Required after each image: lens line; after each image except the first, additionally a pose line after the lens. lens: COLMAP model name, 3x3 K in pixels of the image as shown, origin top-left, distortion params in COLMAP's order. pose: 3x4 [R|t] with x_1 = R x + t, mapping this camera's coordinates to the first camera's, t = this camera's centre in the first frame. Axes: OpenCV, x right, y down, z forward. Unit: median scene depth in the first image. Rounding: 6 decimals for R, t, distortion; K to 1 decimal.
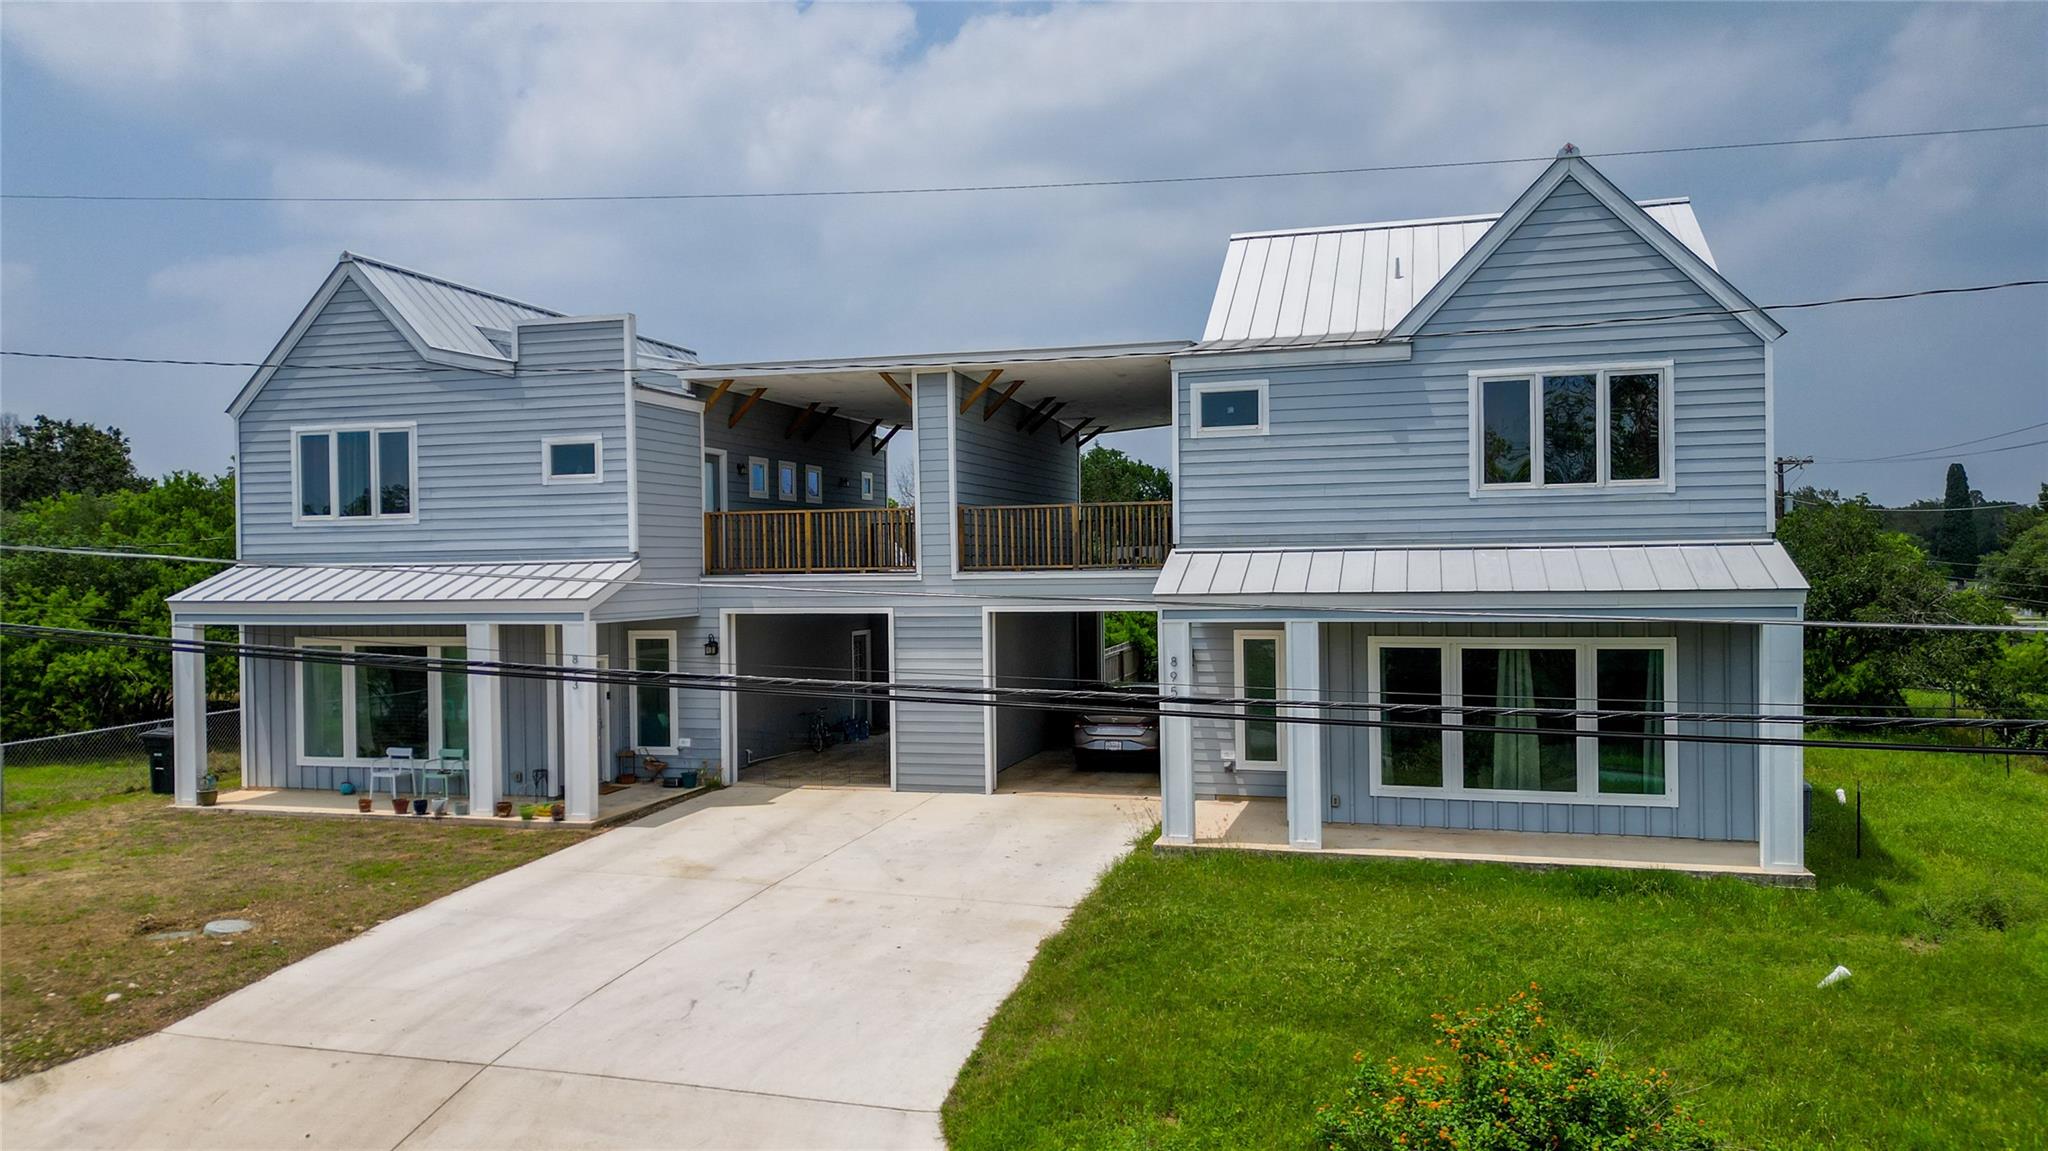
lens RADIAL K [[1420.1, 0, 1017.4], [0, 1420.1, 582.7], [0, 0, 1]] dist [0.060092, -0.046725]
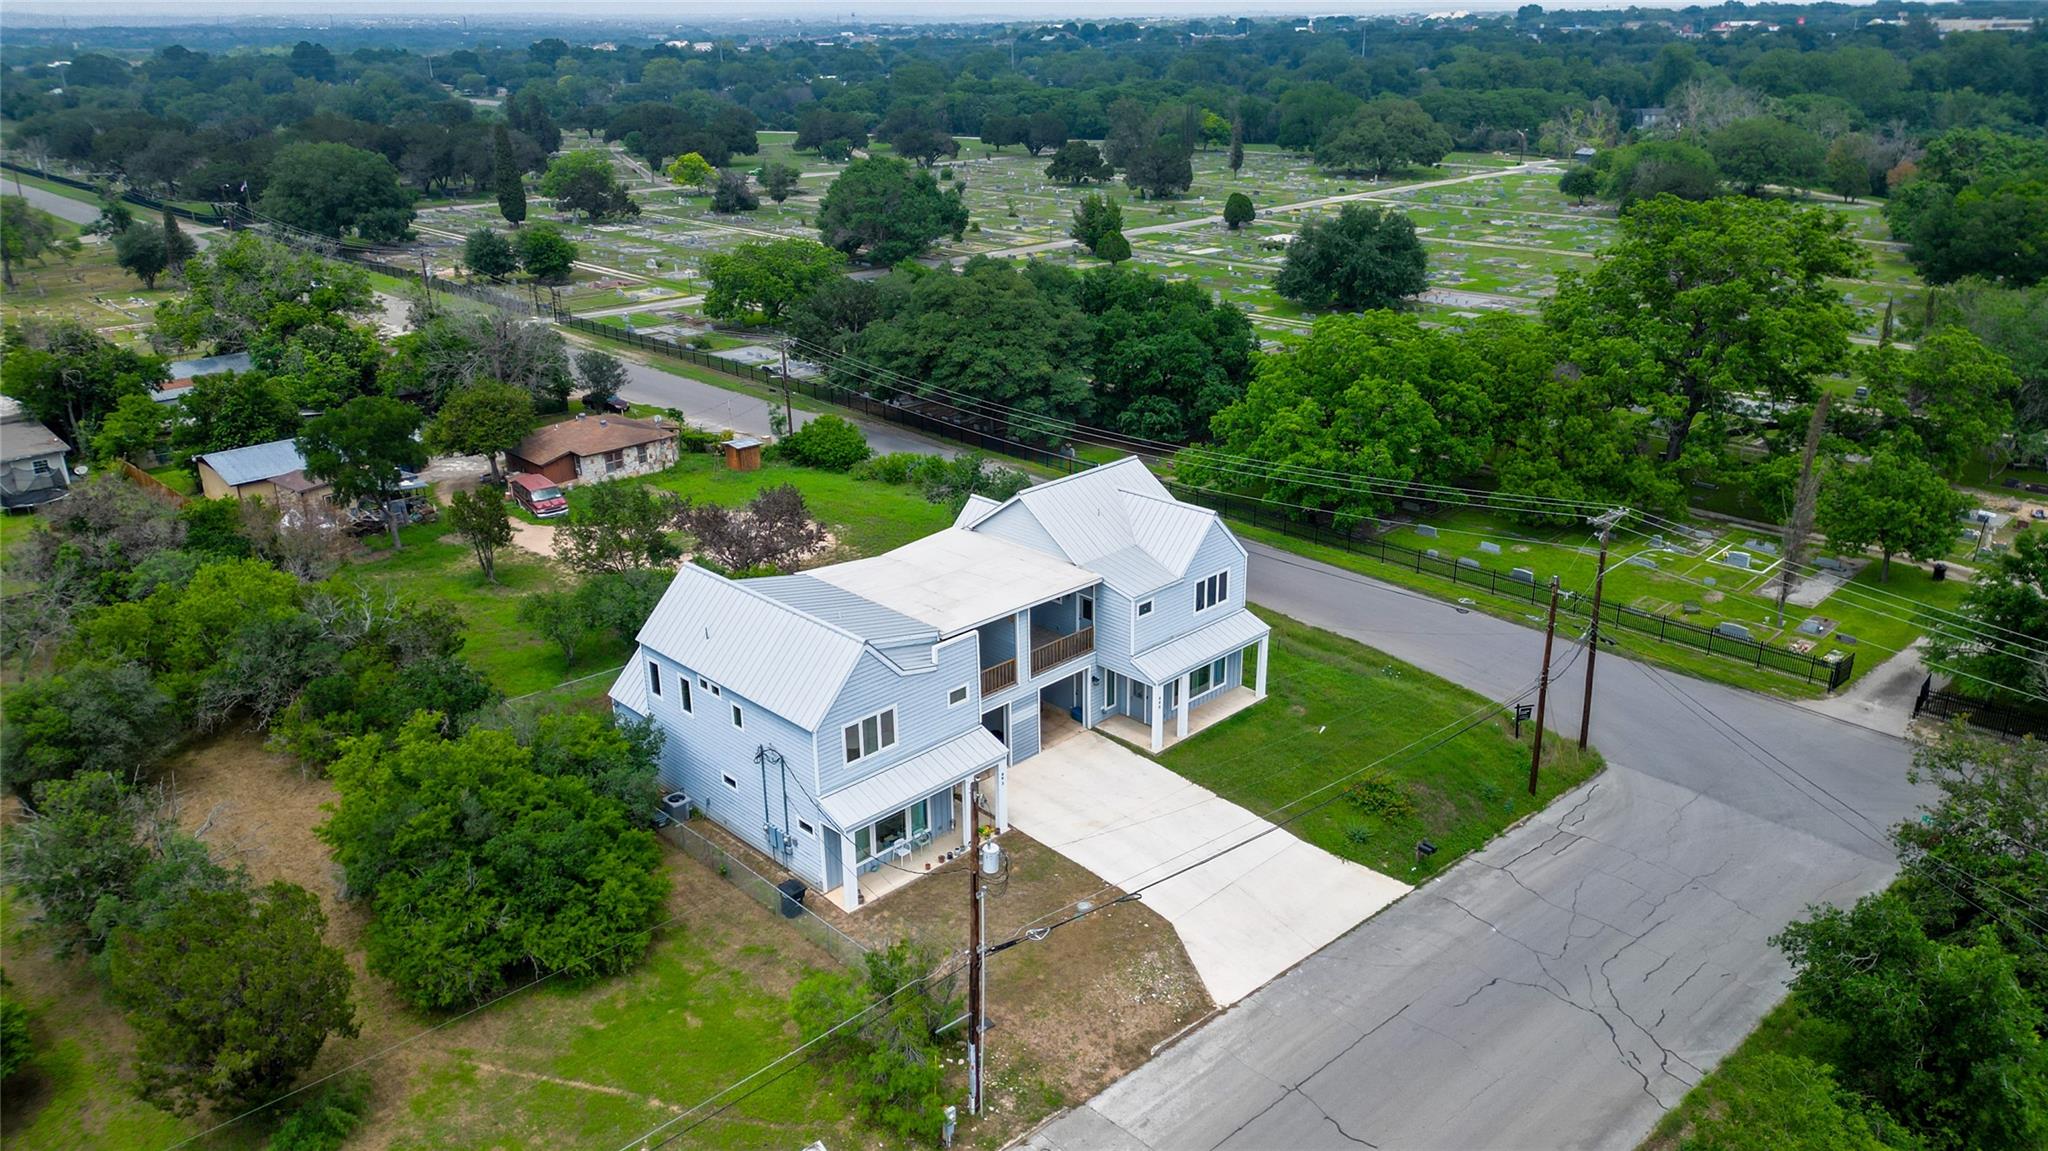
lens RADIAL K [[1420.1, 0, 1022.5], [0, 1420.1, 567.0], [0, 0, 1]] dist [0.060092, -0.046725]
pose [[0.493941, -0.297360, 0.817068, -2.443983], [0.018468, 0.943079, 0.332056, -1.228482], [-0.869299, -0.148926, 0.471317, -0.167726]]
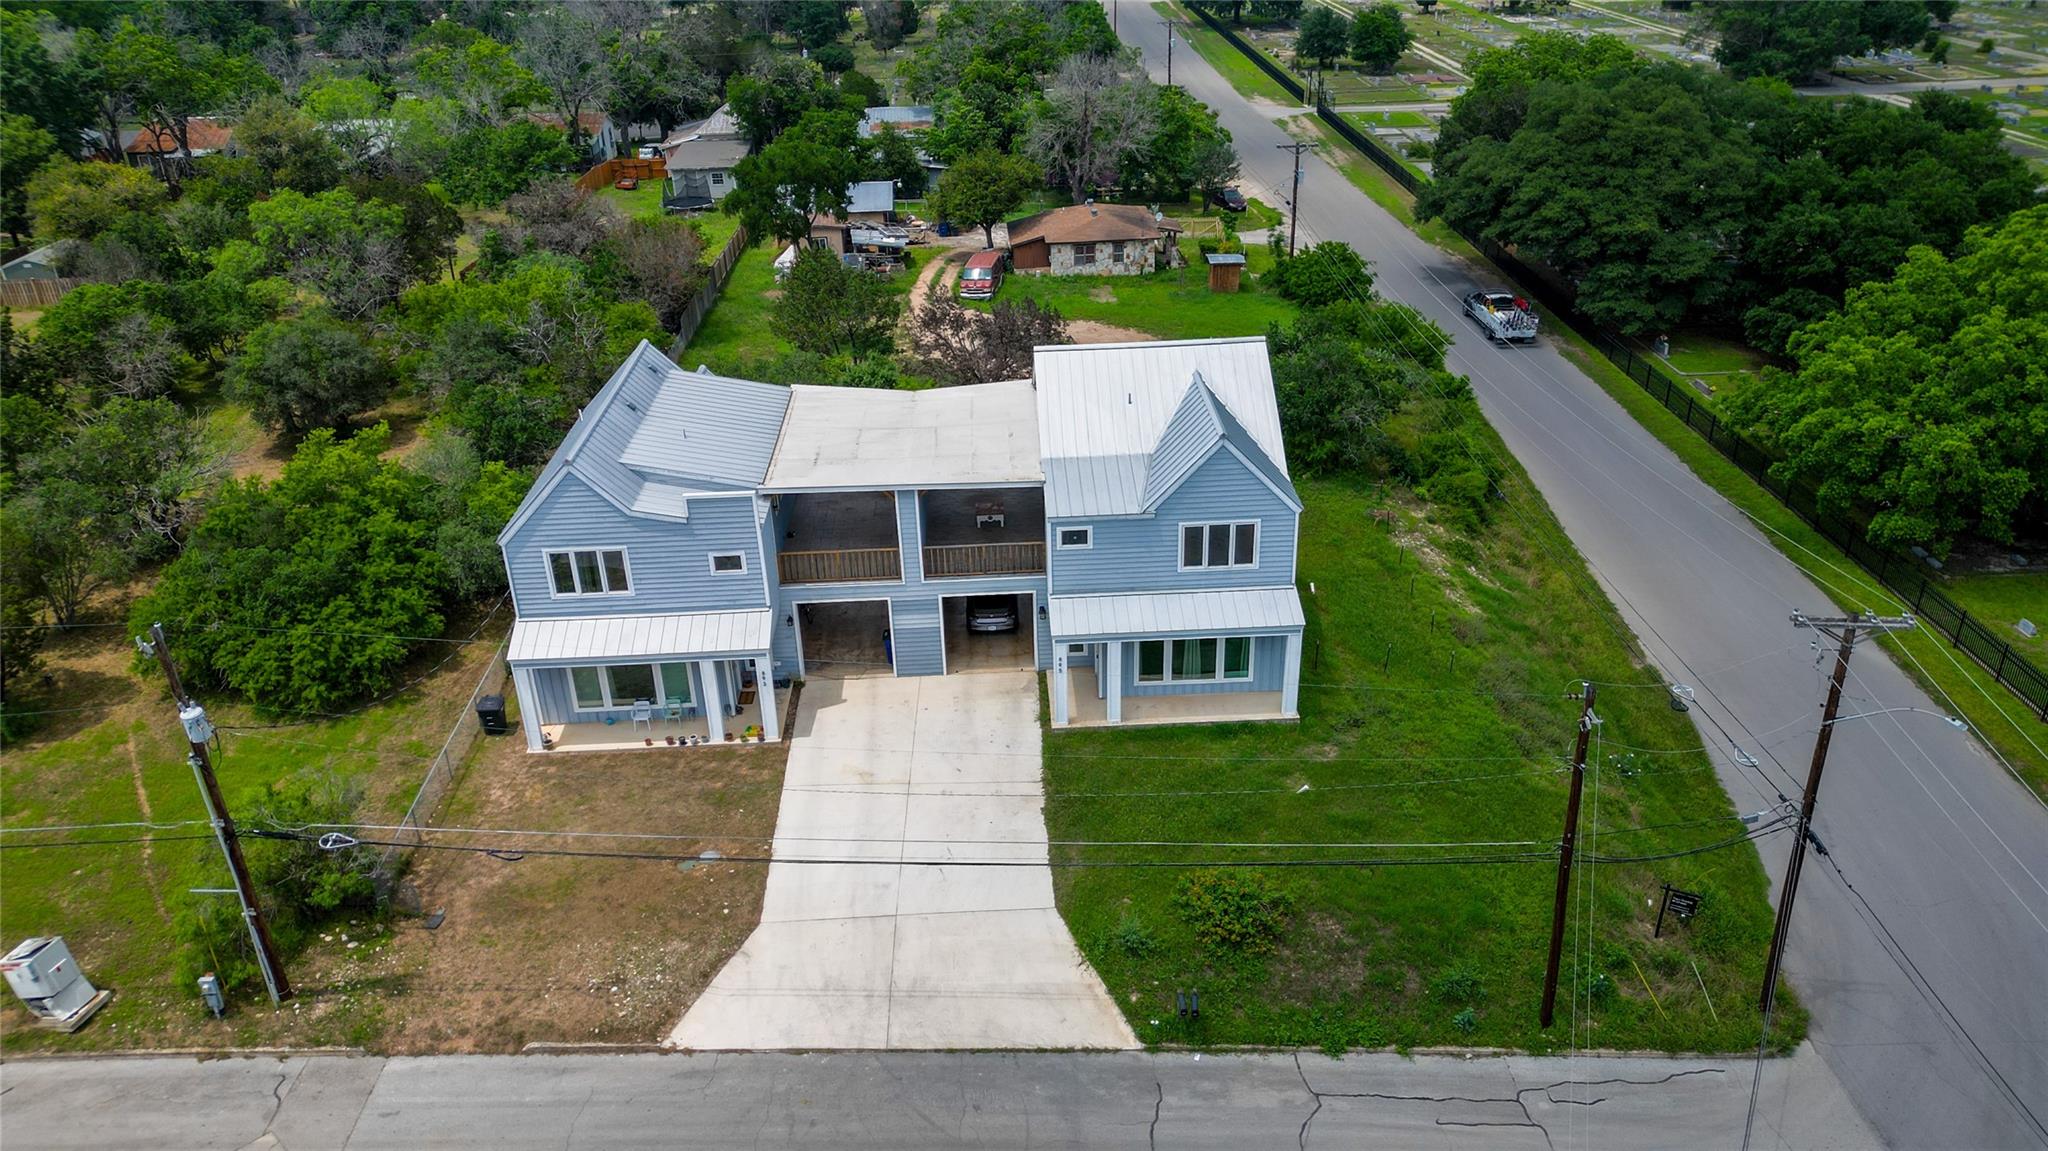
lens RADIAL K [[1420.1, 0, 1028.7], [0, 1420.1, 585.2], [0, 0, 1]] dist [0.060092, -0.046725]
pose [[0.948063, -0.157069, 0.276596, -0.540552], [0.018060, 0.894753, 0.446196, -1.050411], [-0.317569, -0.418027, 0.851119, -0.870112]]
